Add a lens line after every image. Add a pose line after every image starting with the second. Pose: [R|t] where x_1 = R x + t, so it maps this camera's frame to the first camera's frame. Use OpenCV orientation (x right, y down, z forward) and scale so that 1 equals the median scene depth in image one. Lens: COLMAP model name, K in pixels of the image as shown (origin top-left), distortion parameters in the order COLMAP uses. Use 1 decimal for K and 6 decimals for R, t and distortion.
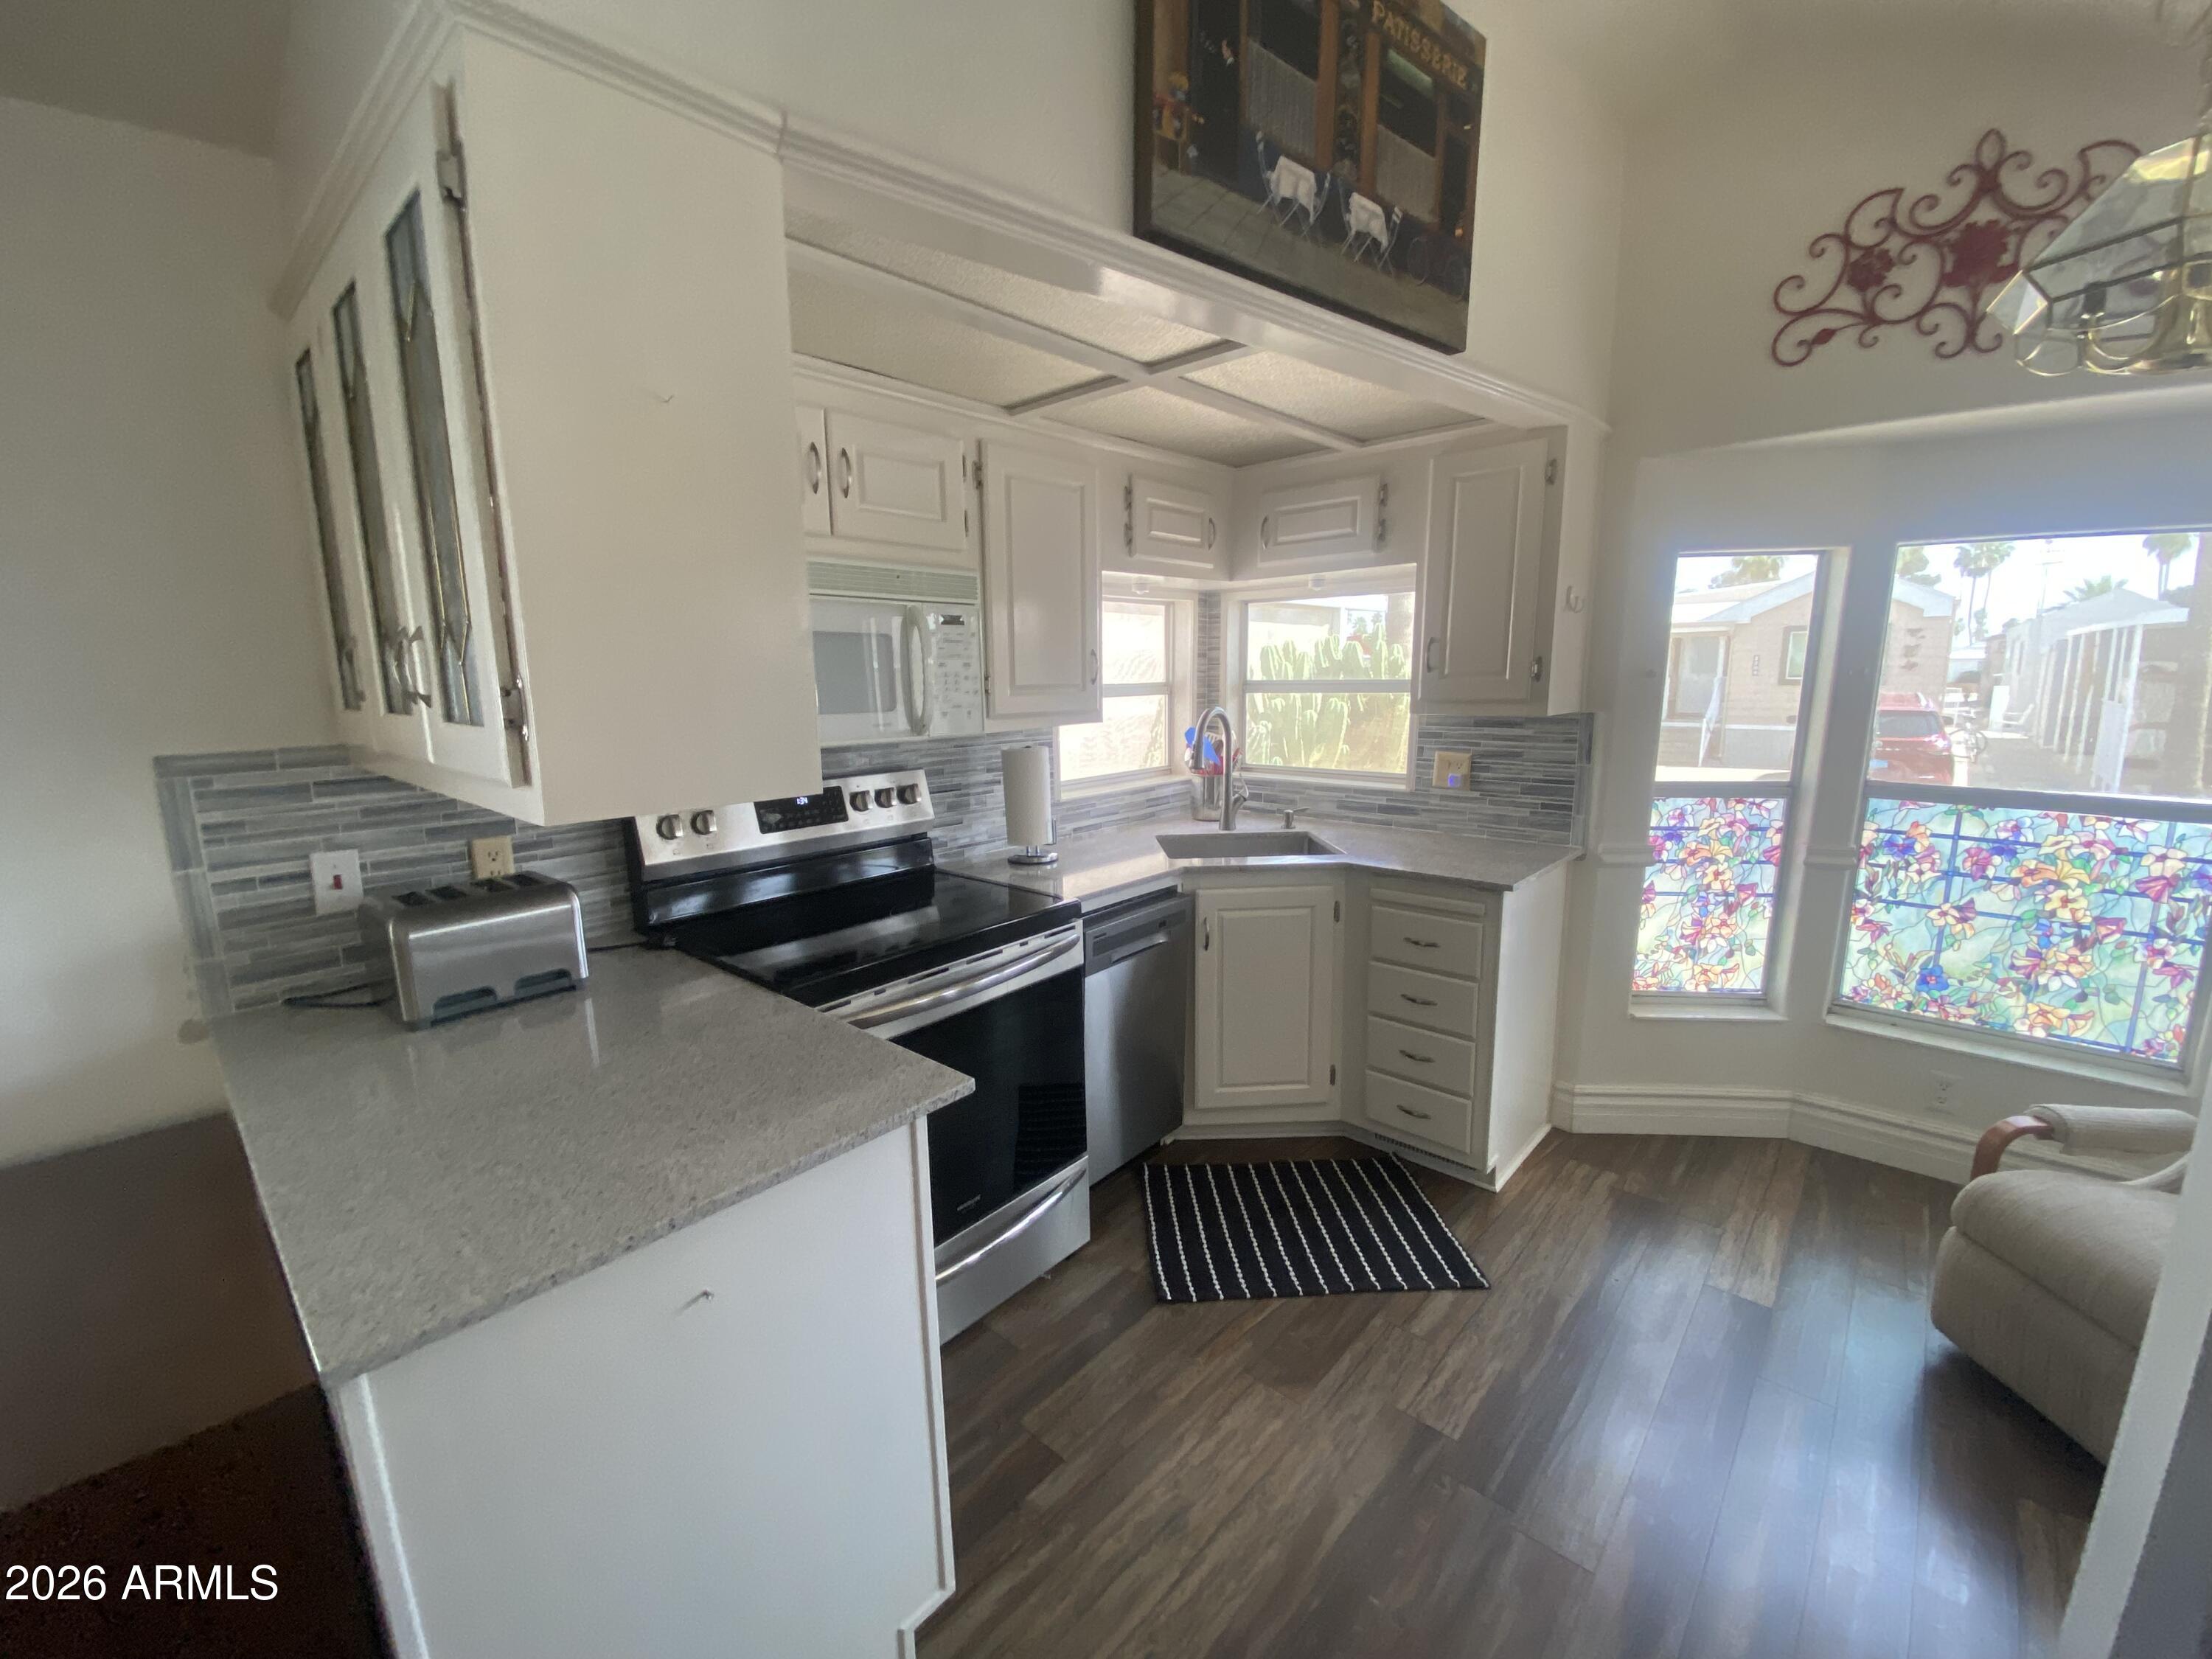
lens RADIAL K [[881.0, 0, 1106.6], [0, 881.0, 819.3], [0, 0, 1]] dist [0.070109, -0.045896]
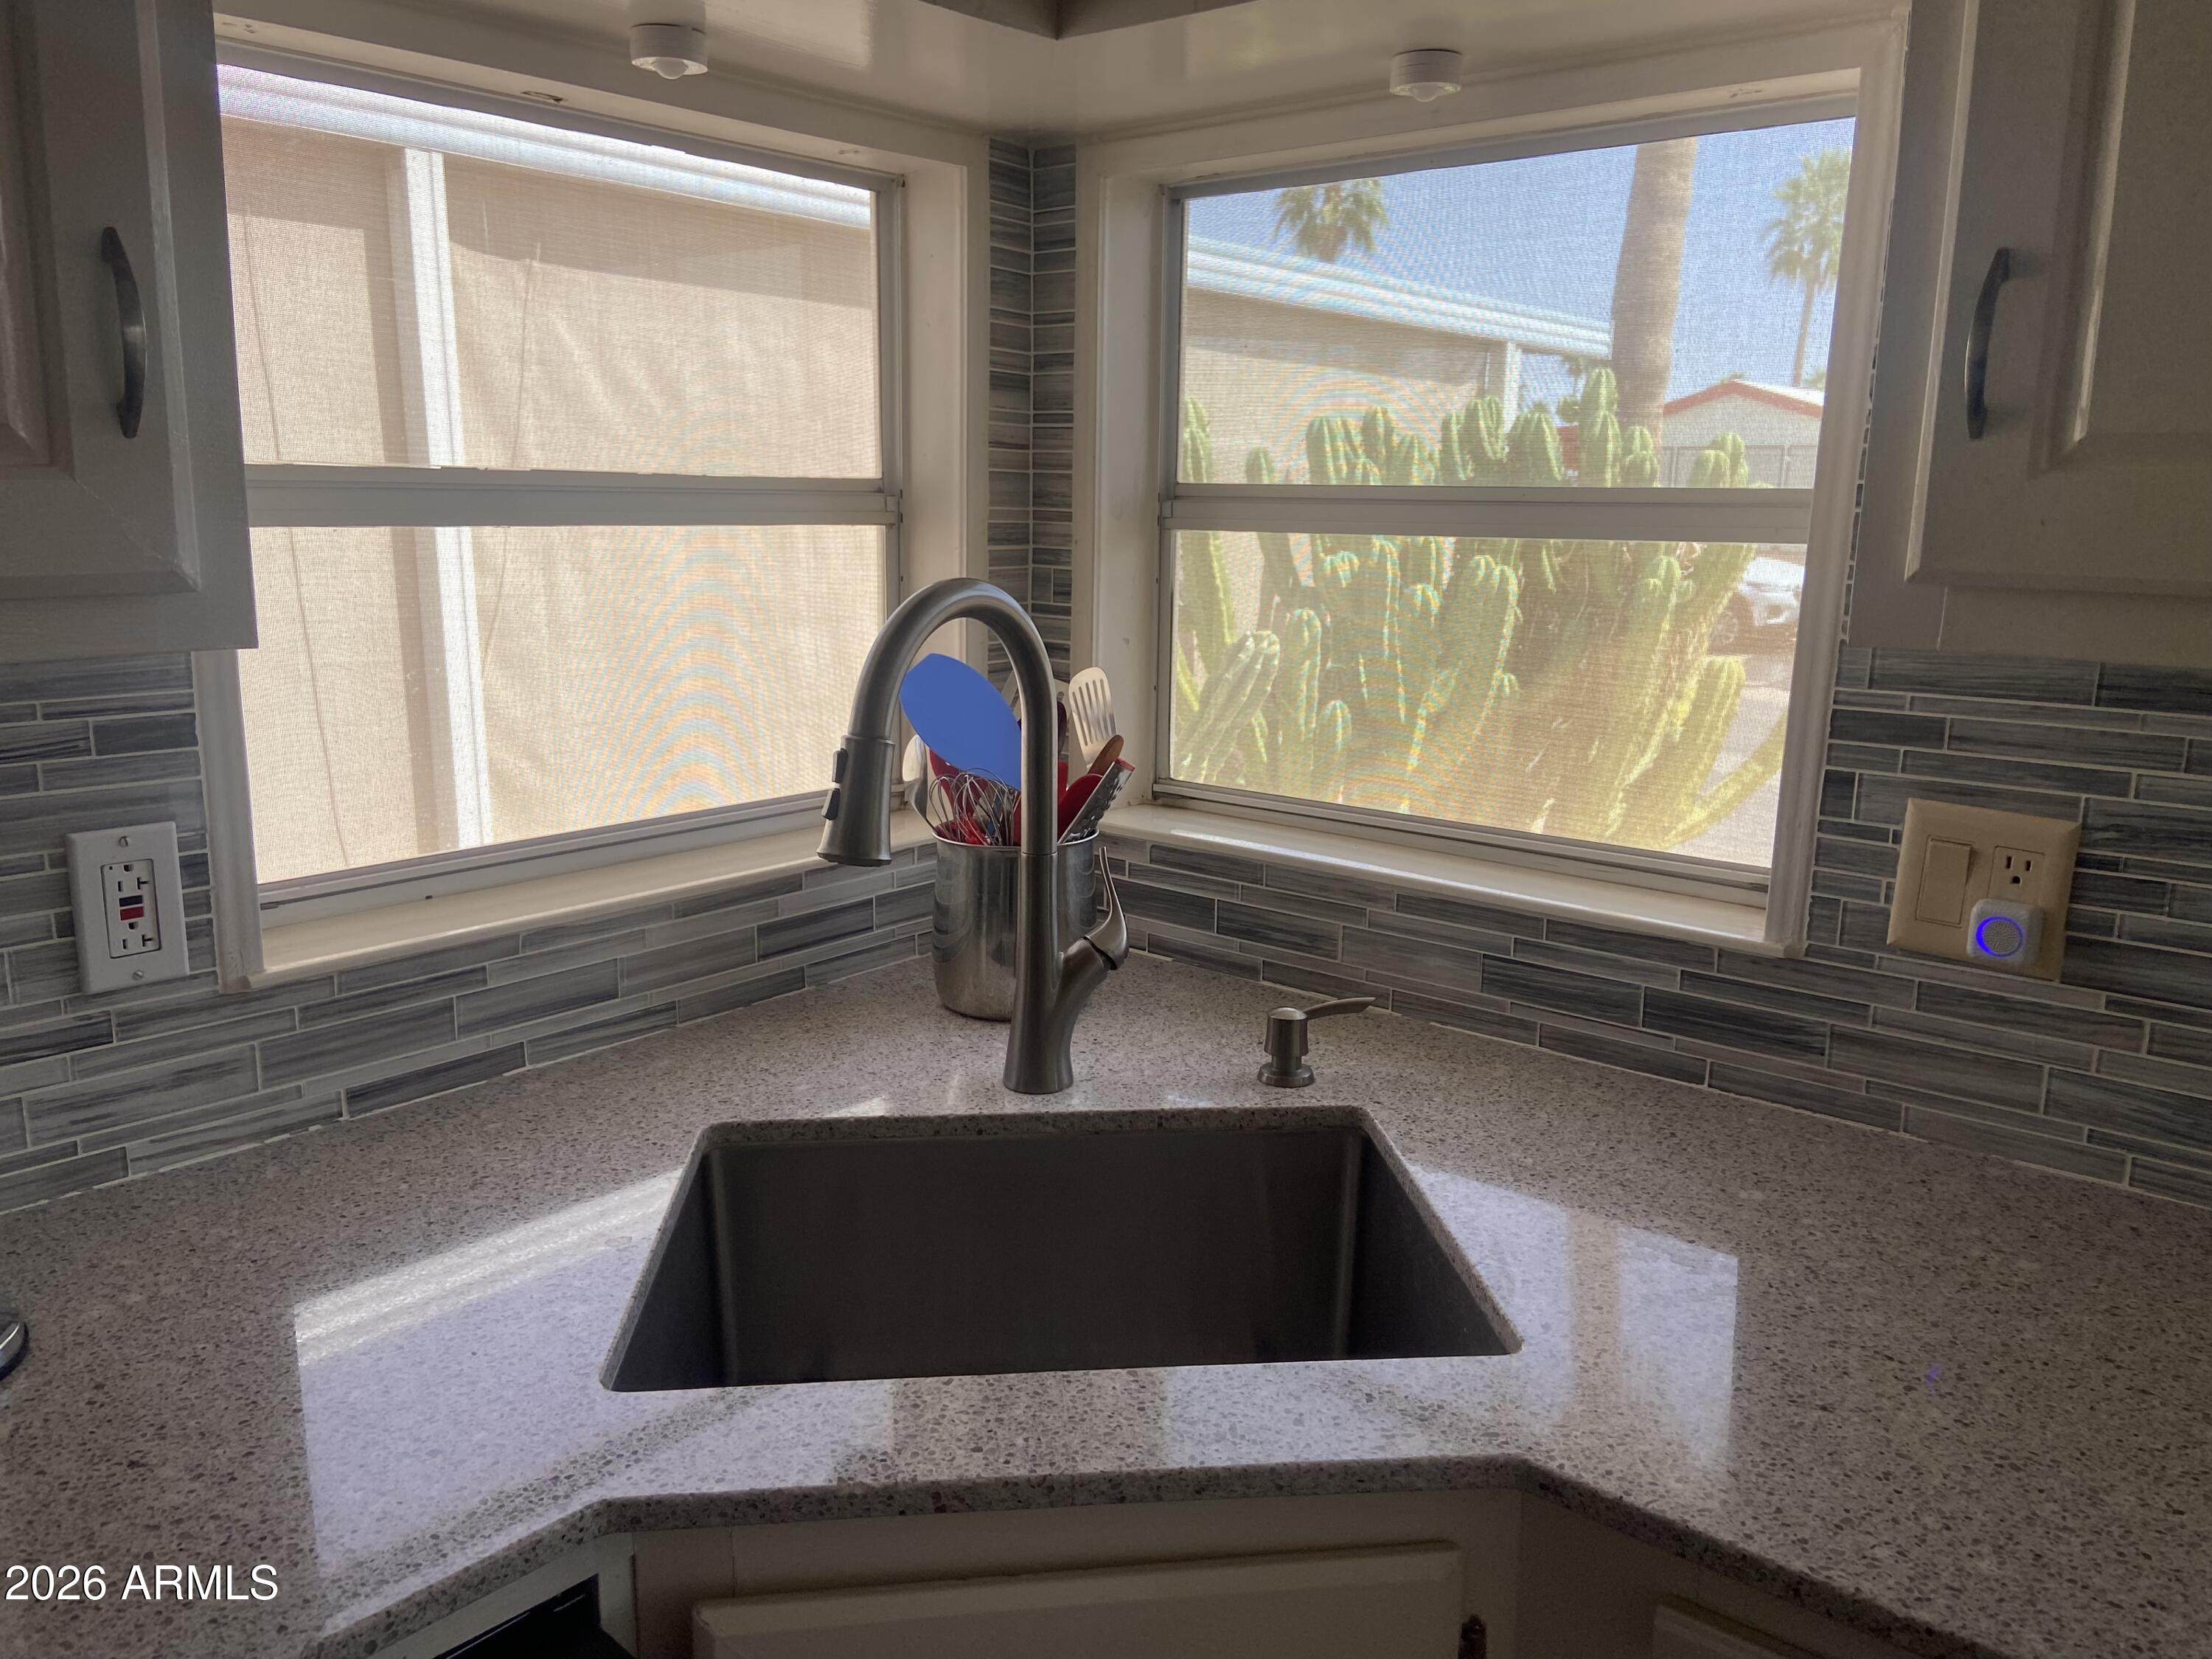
lens RADIAL K [[1657.5, 0, 1141.2], [0, 1657.5, 827.6], [0, 0, 1]] dist [0.161581, -0.209658]
pose [[0.998270, 0.021616, 0.054678, 0.133938], [-0.023372, 0.999225, 0.031682, -0.072199], [-0.053951, -0.032905, 0.998001, 0.522238]]
